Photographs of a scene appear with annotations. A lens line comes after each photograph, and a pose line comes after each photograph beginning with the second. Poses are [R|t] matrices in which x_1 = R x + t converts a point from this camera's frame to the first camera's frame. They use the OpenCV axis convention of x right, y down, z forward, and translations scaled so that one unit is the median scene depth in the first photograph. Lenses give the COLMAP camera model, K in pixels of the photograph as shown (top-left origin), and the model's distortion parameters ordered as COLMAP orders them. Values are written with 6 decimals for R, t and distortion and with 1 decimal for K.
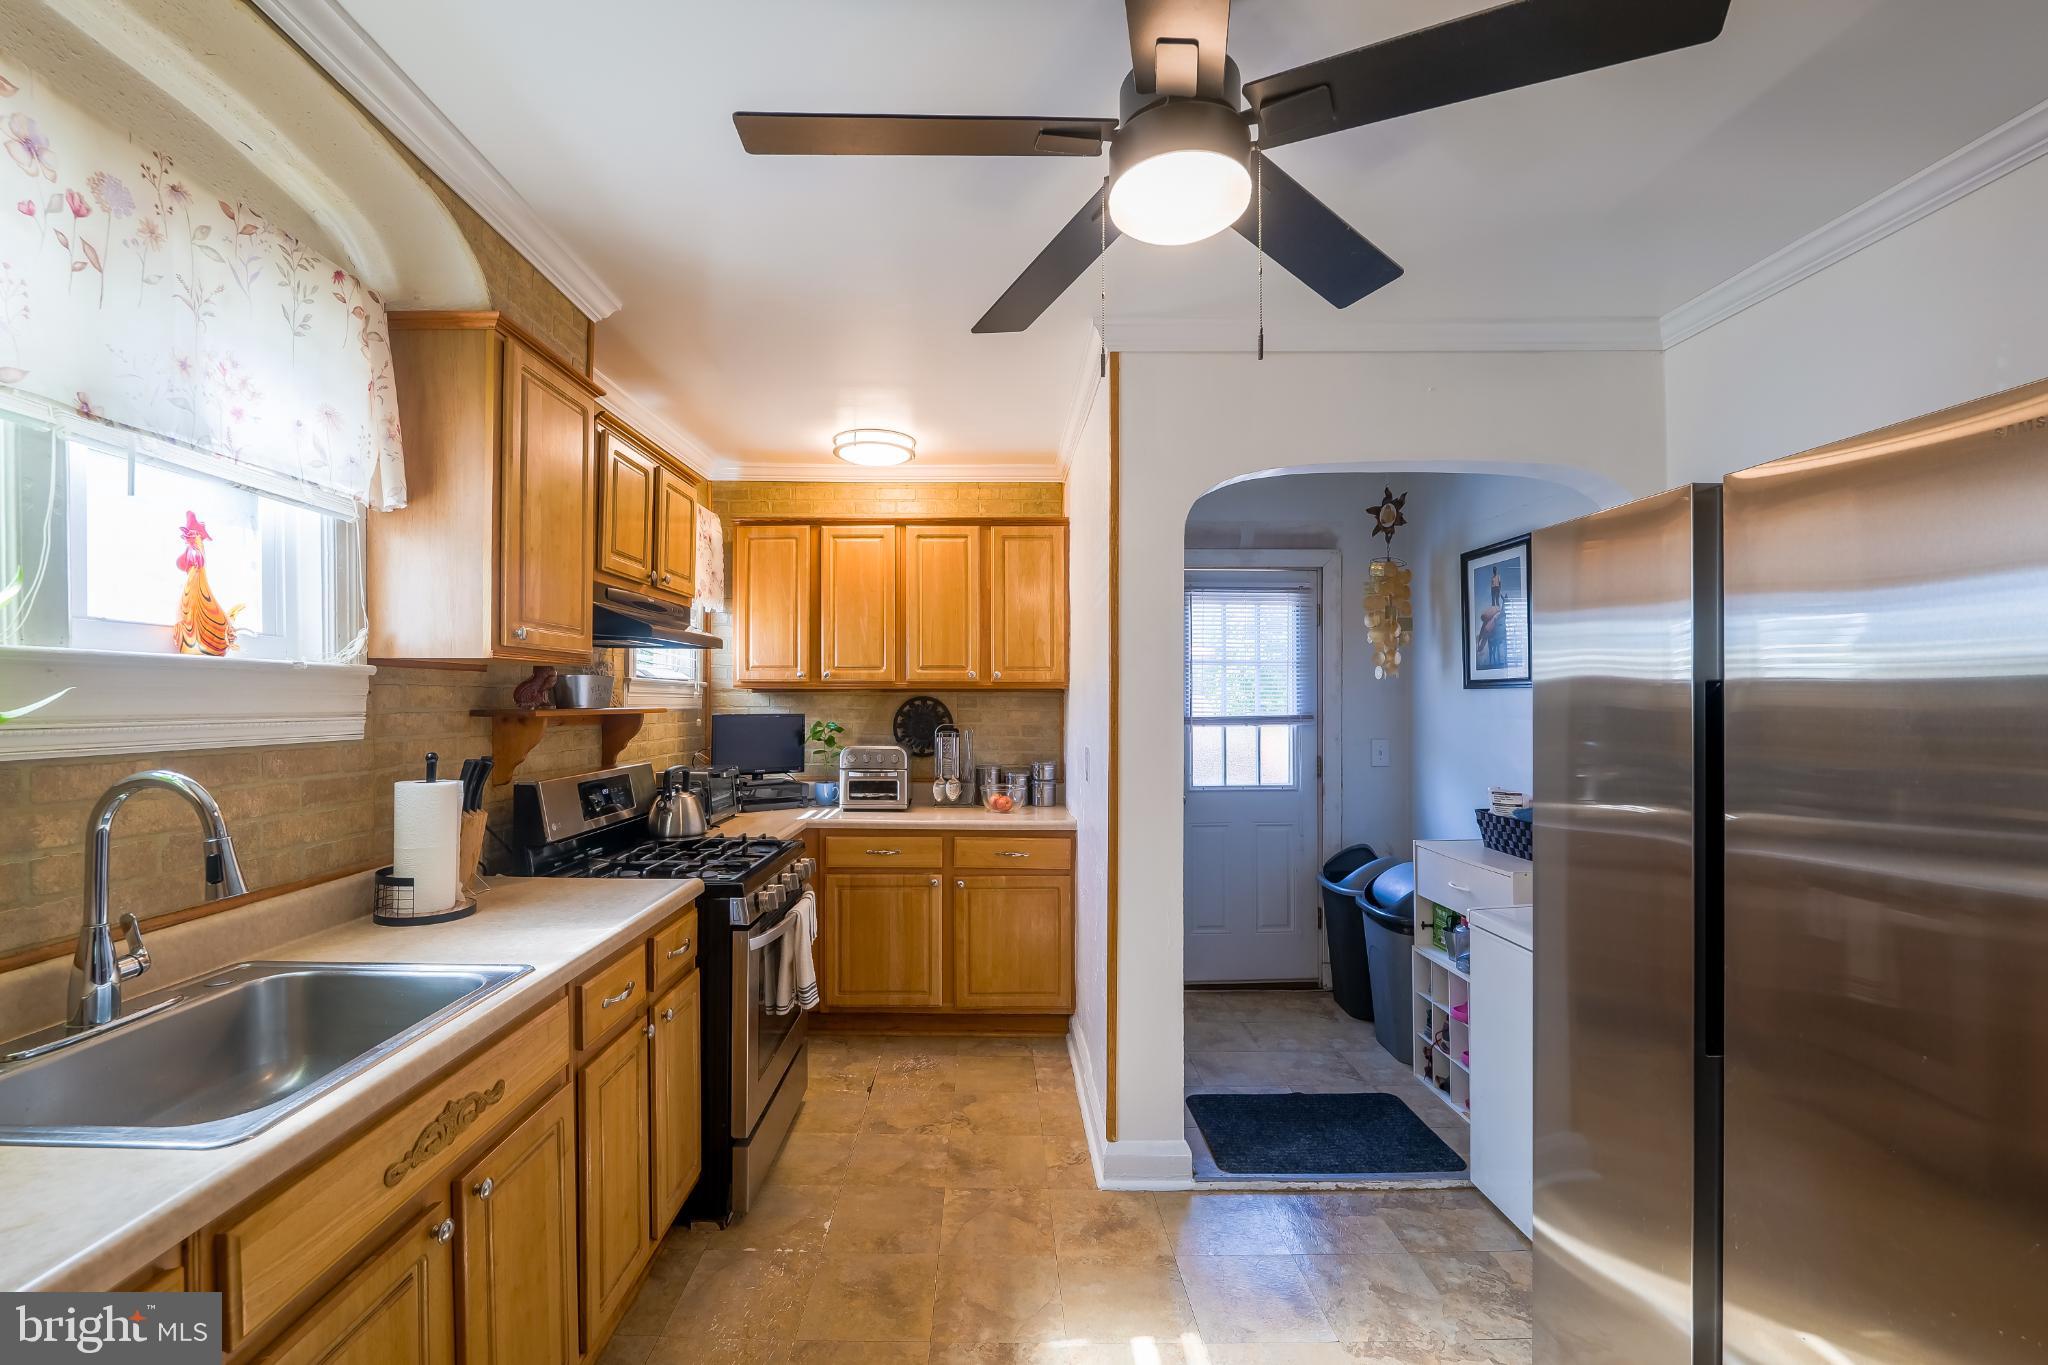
lens RADIAL K [[856.2, 0, 994.0], [0, 856.2, 695.6], [0, 0, 1]] dist [-0.011045, 0.000006]
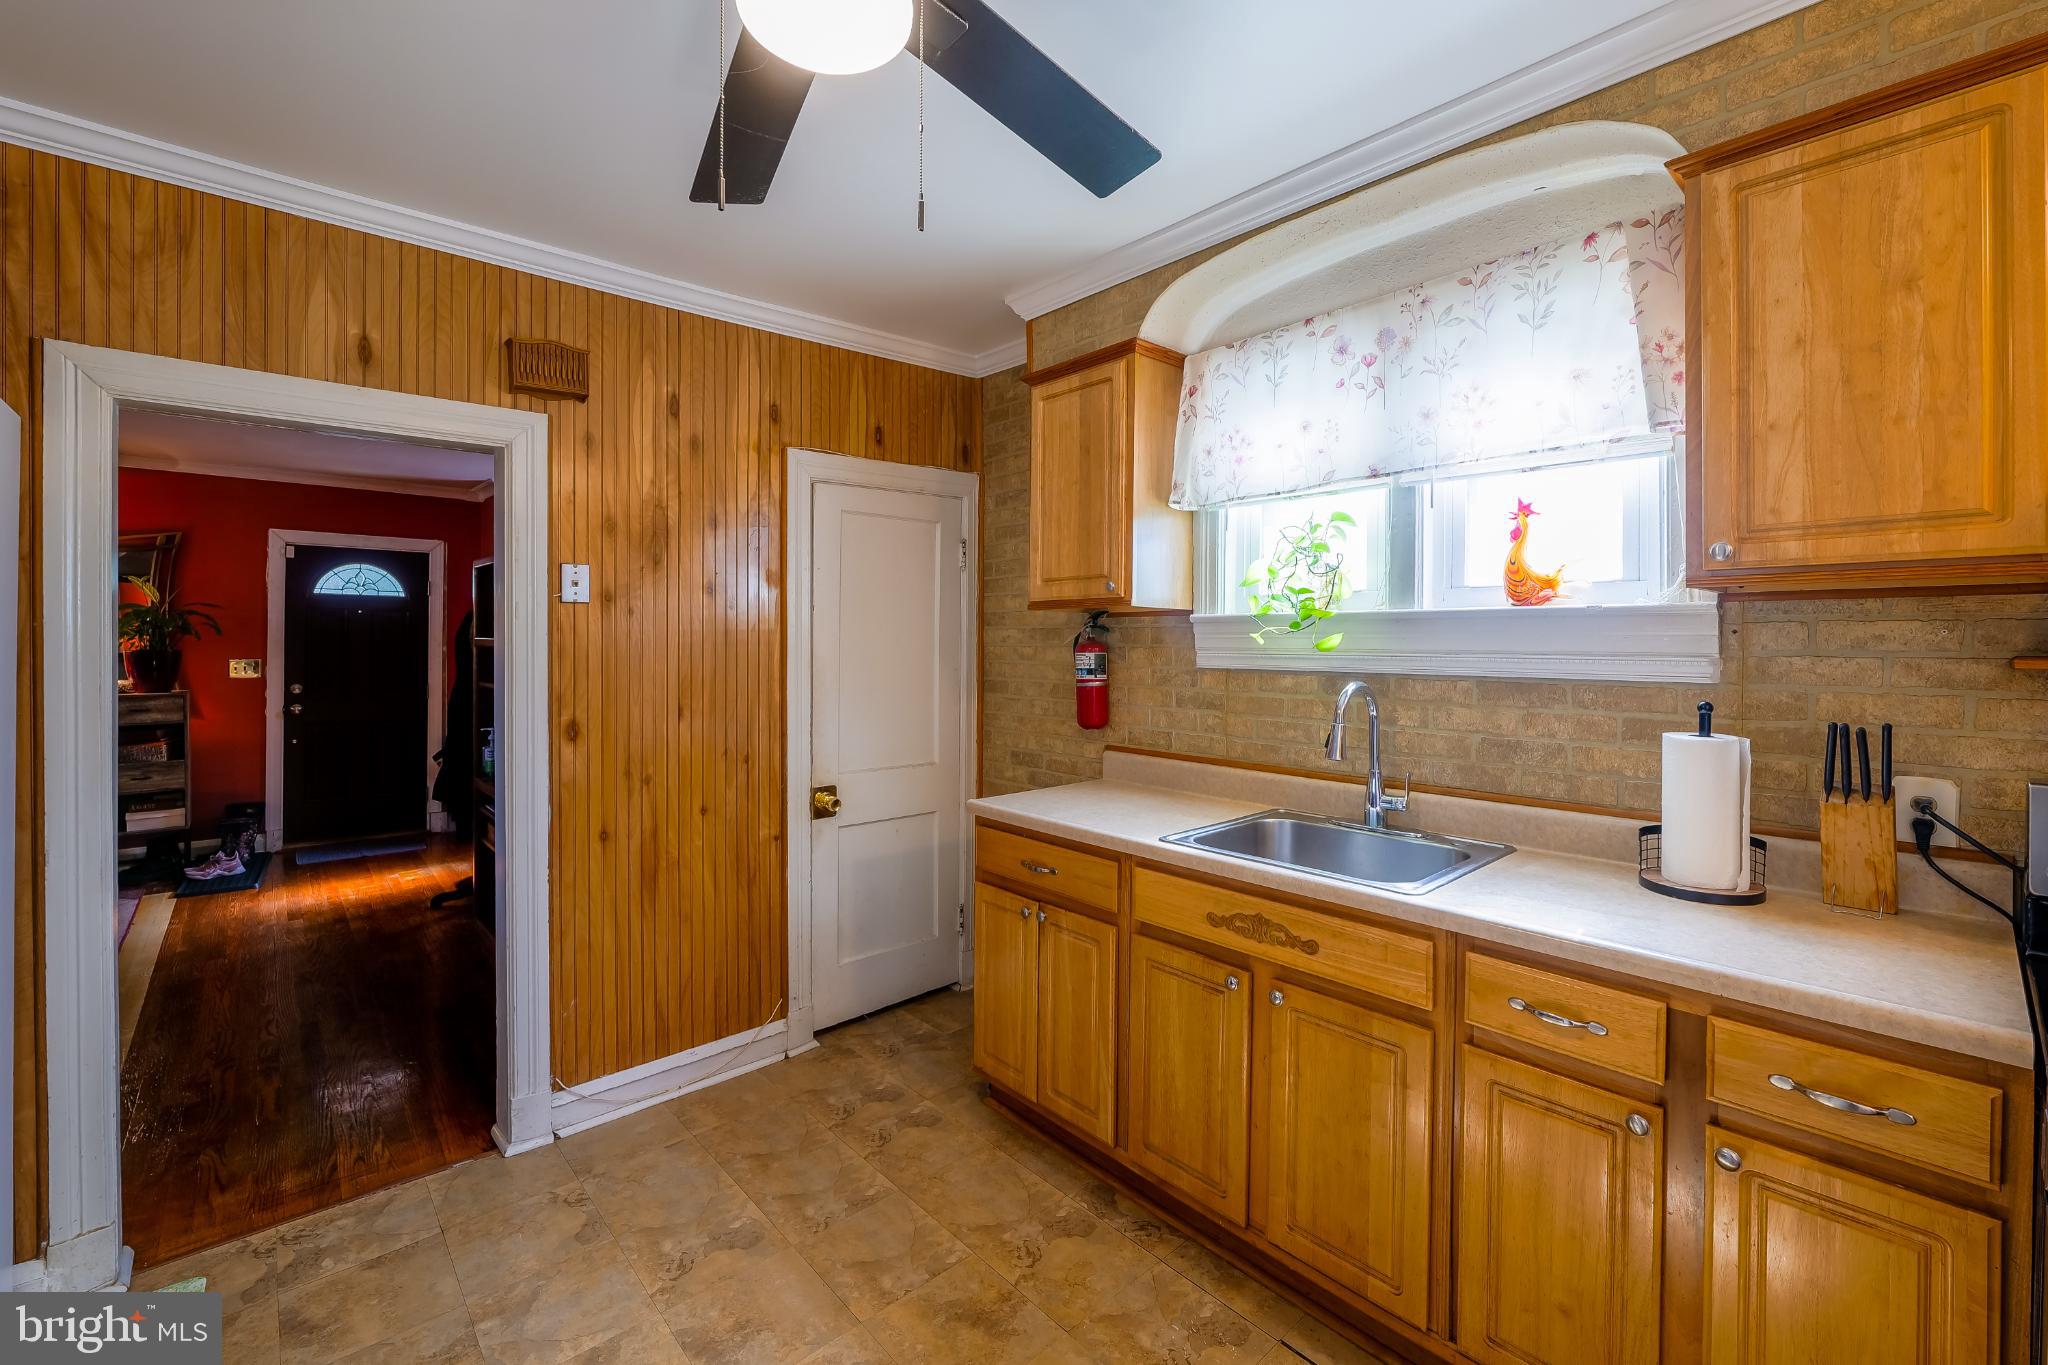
lens RADIAL K [[862.2, 0, 1022.0], [0, 862.2, 647.9], [0, 0, 1]] dist [-0.008160, 0.000453]
pose [[-0.744182, 0.002232, -0.667973, 0.208440], [0.000714, 0.999997, 0.002546, 0.005124], [0.667976, 0.001417, -0.744181, 0.585836]]
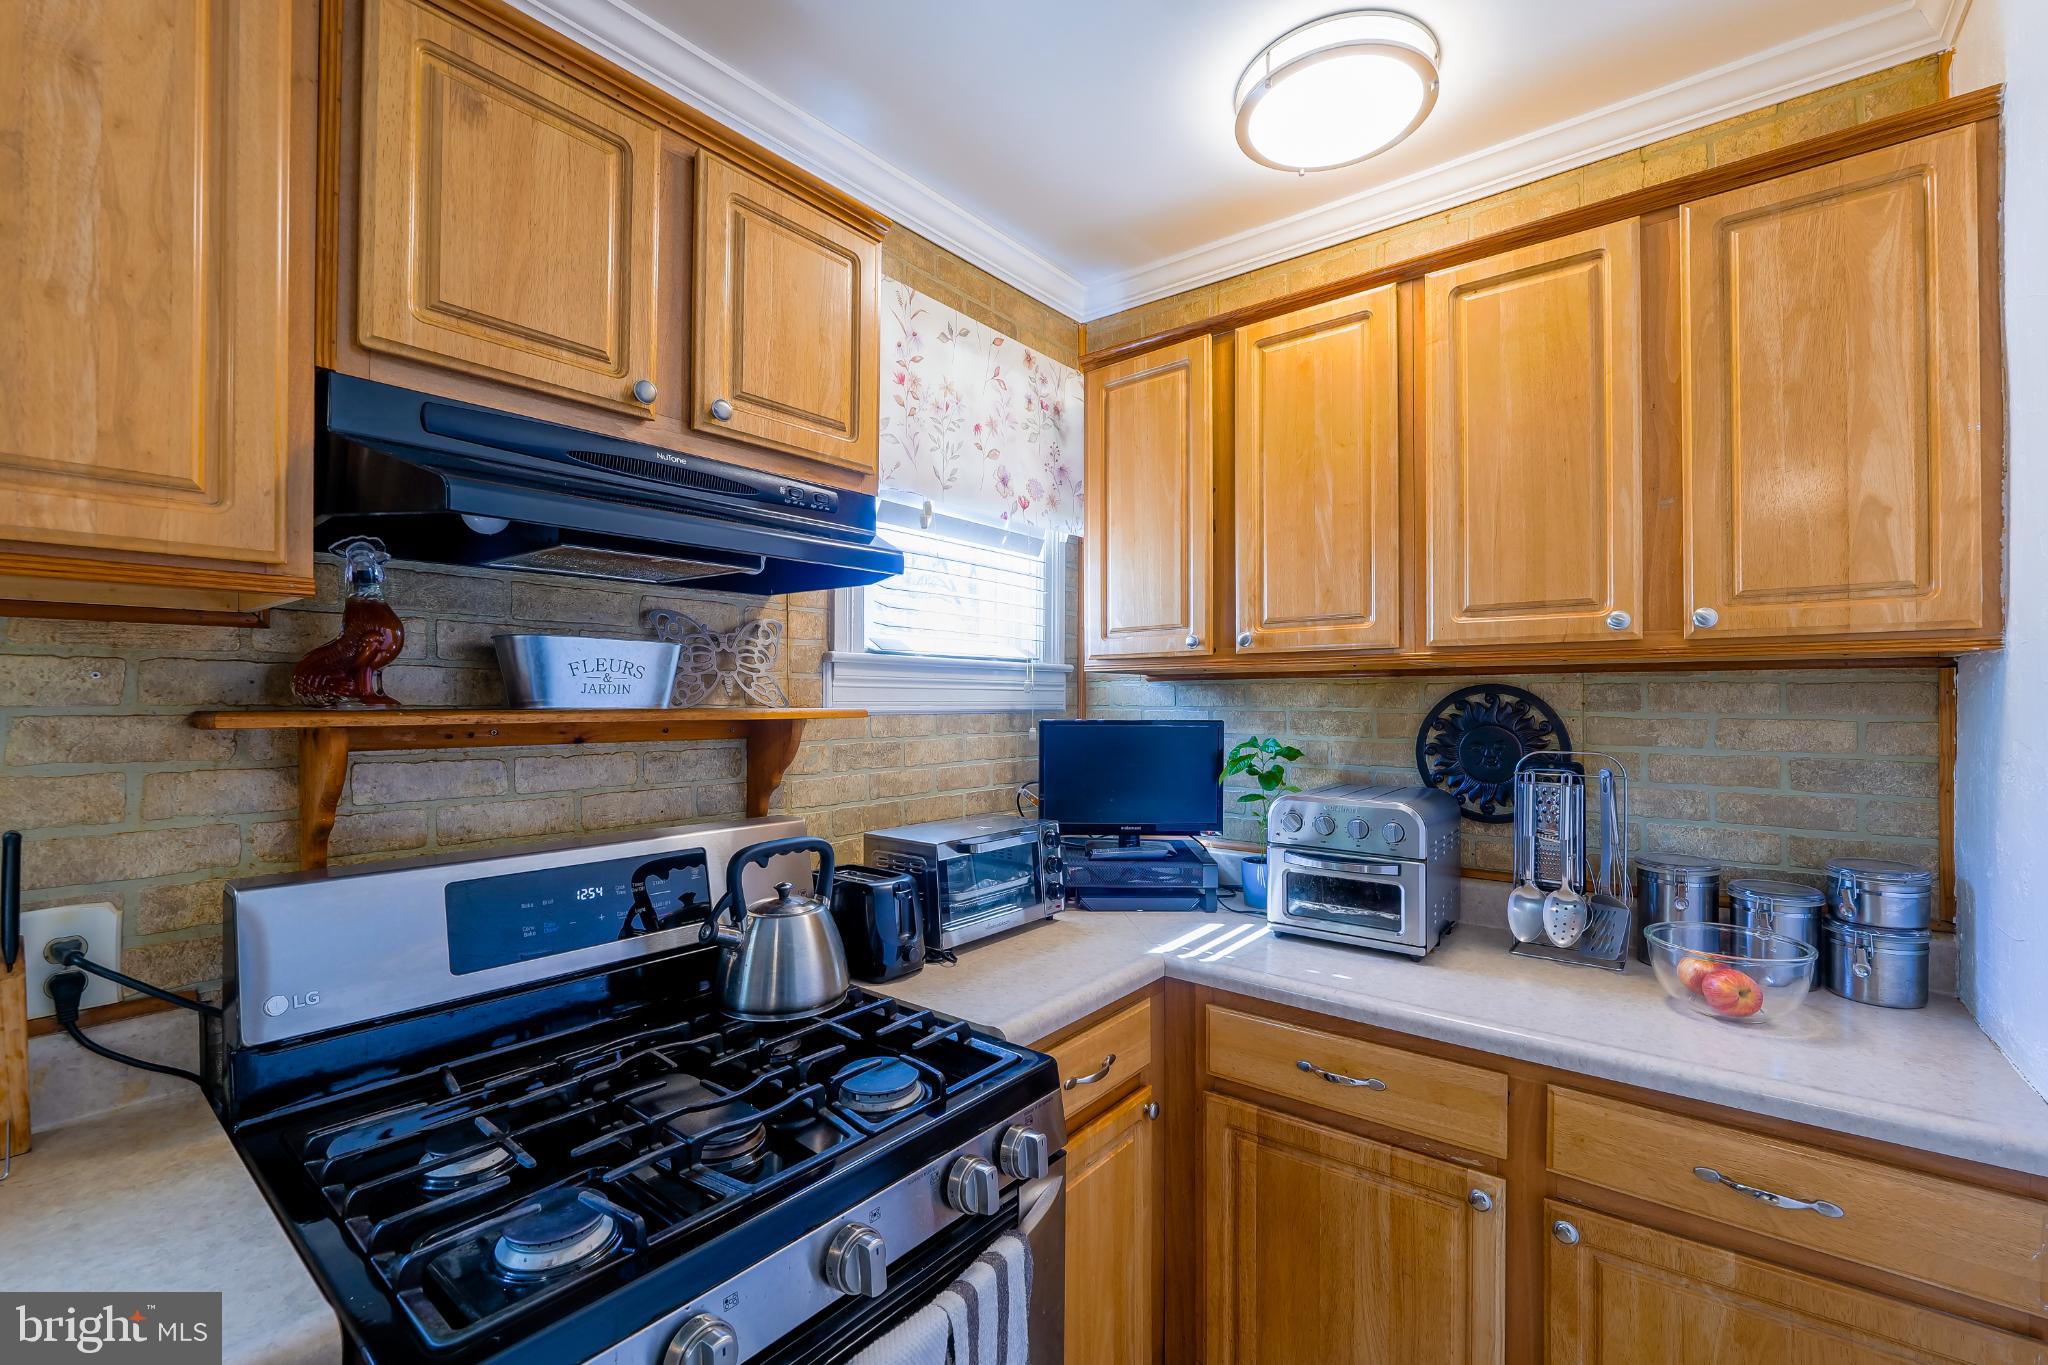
lens RADIAL K [[848.7, 0, 1022.5], [0, 848.7, 696.3], [0, 0, 1]] dist [-0.014283, 0.000321]
pose [[0.779402, -0.002921, -0.626518, 0.001542], [0.004310, 0.999990, 0.000698, 0.006245], [0.626510, -0.003244, 0.779407, 0.556084]]
